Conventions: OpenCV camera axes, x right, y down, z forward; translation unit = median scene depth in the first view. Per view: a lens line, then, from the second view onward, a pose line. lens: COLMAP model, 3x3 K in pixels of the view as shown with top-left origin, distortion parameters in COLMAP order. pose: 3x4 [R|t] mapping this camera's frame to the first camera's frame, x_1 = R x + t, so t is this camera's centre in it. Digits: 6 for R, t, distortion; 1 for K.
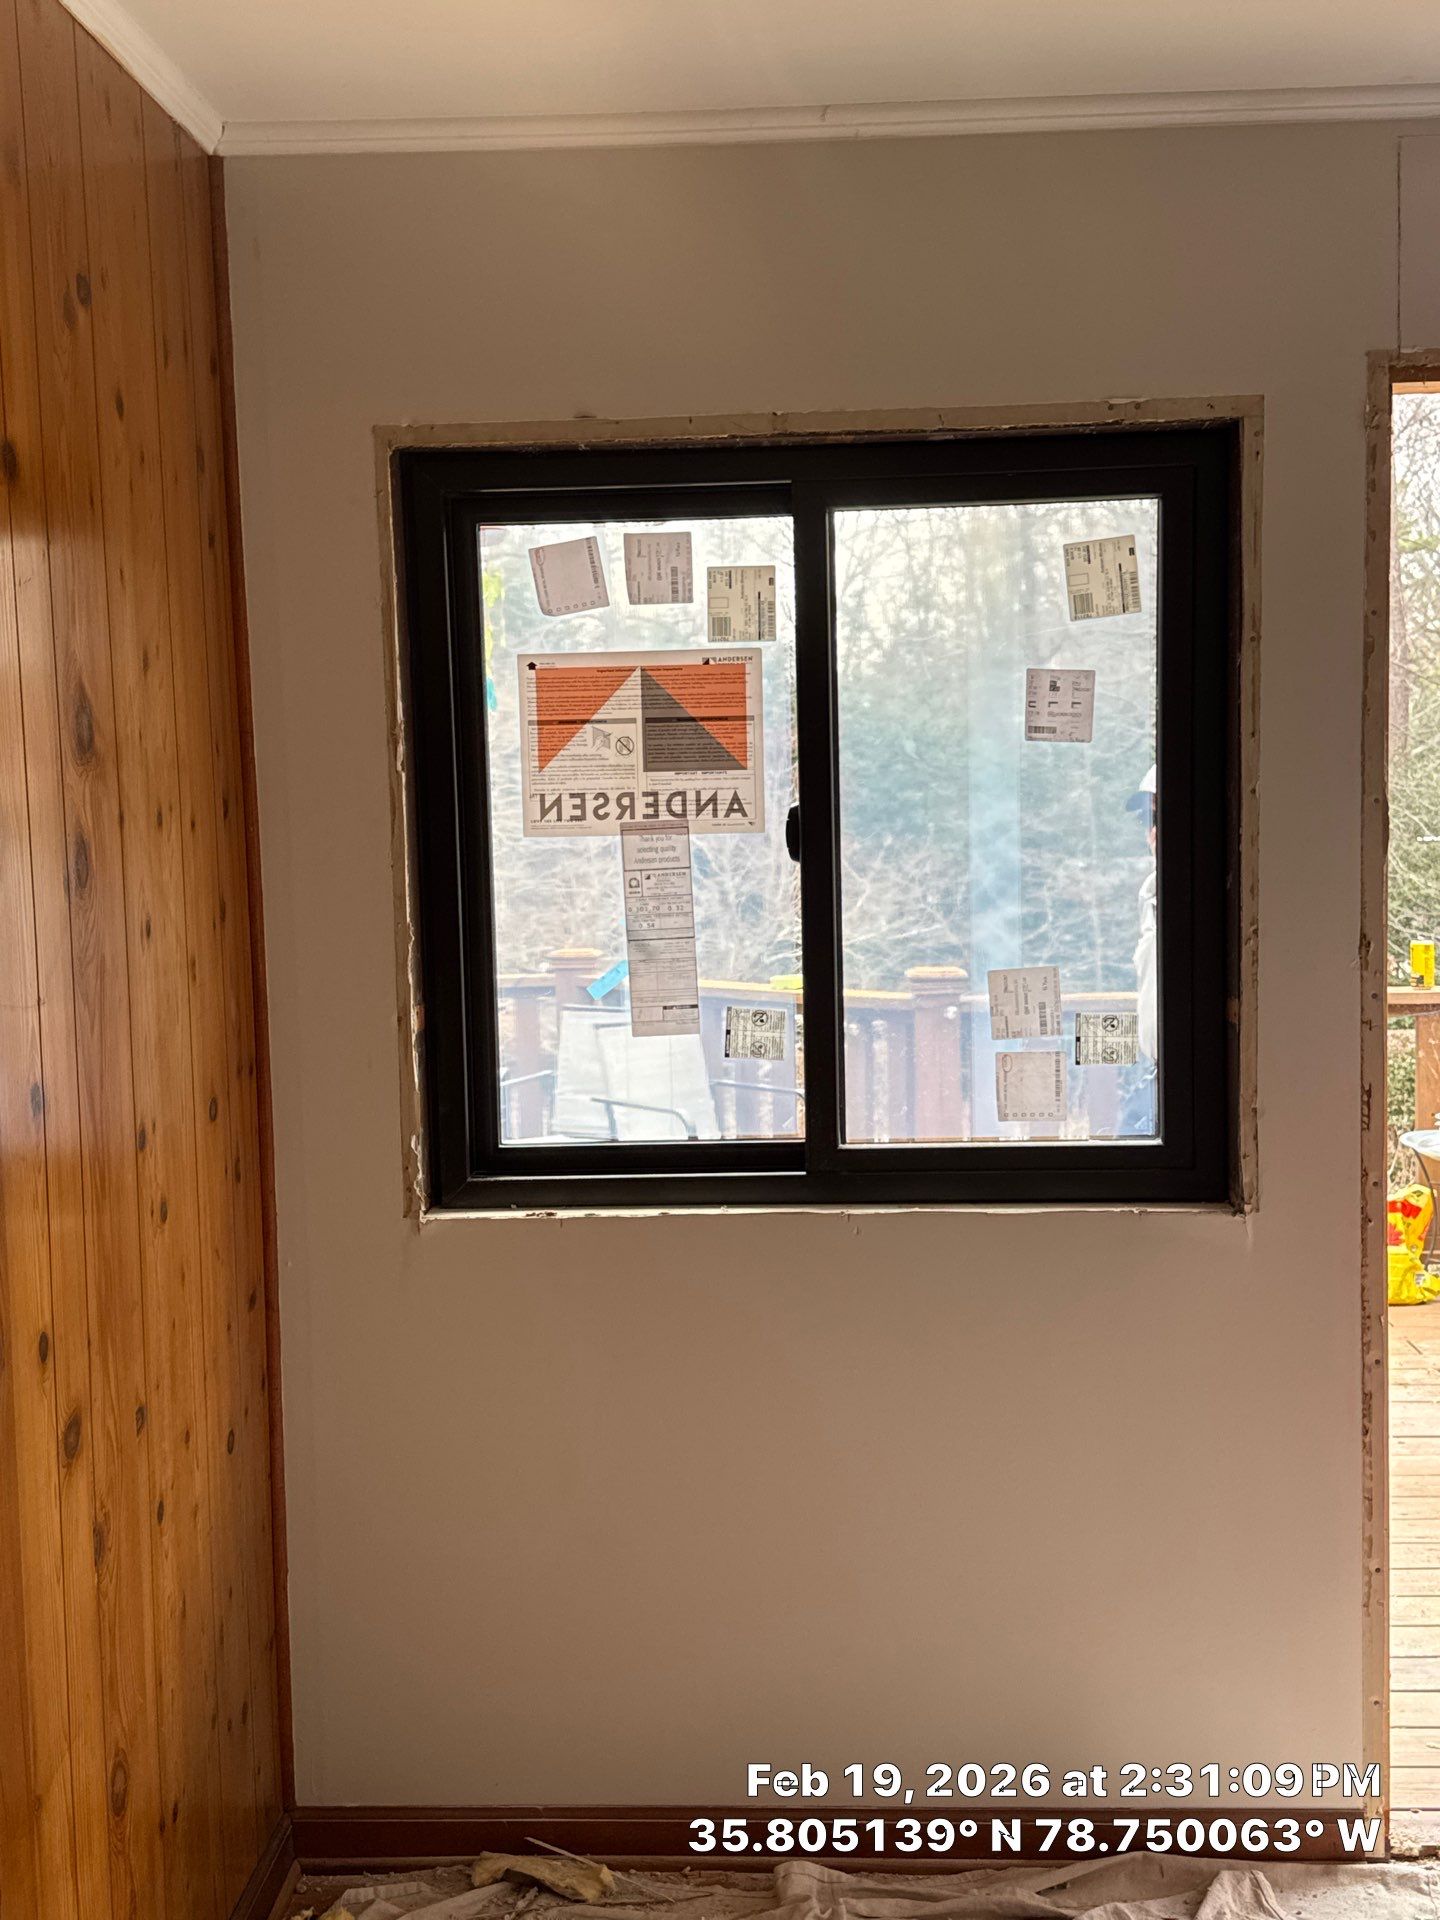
lens RADIAL K [[1631.4, 0, 668.7], [0, 1631.4, 968.2], [0, 0, 1]] dist [0.065807, -0.081637]
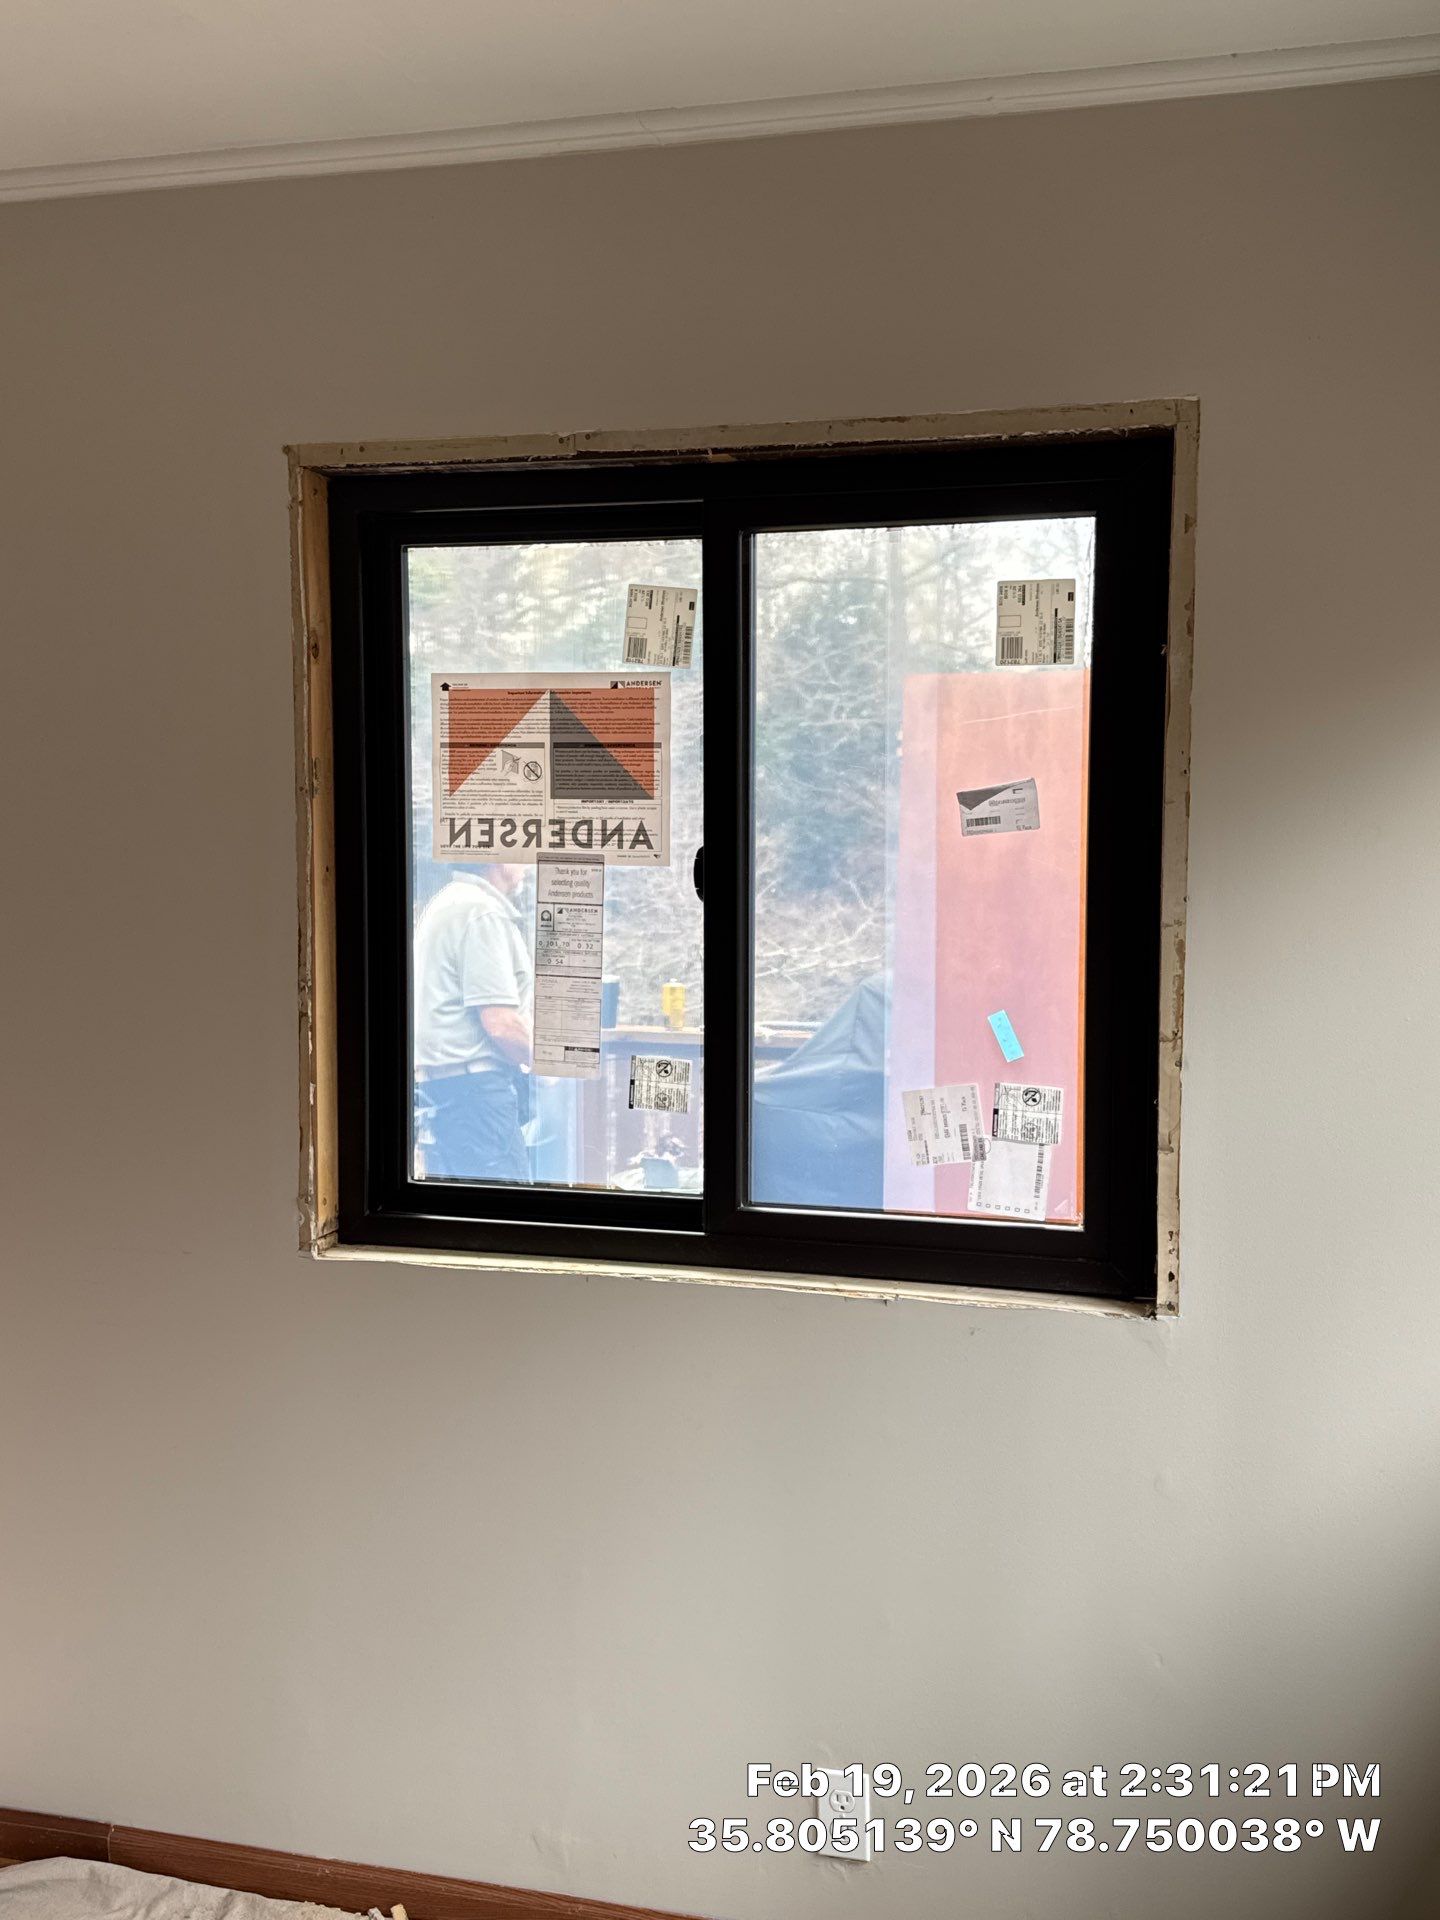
lens RADIAL K [[1873.3, 0, 770.8], [0, 1873.3, 981.8], [0, 0, 1]] dist [0.020834, 0.000000]
pose [[0.966984, 0.056683, -0.248453, 0.388392], [-0.062279, 0.997950, -0.014712, -0.004860], [0.247110, 0.029700, 0.968532, -0.029955]]
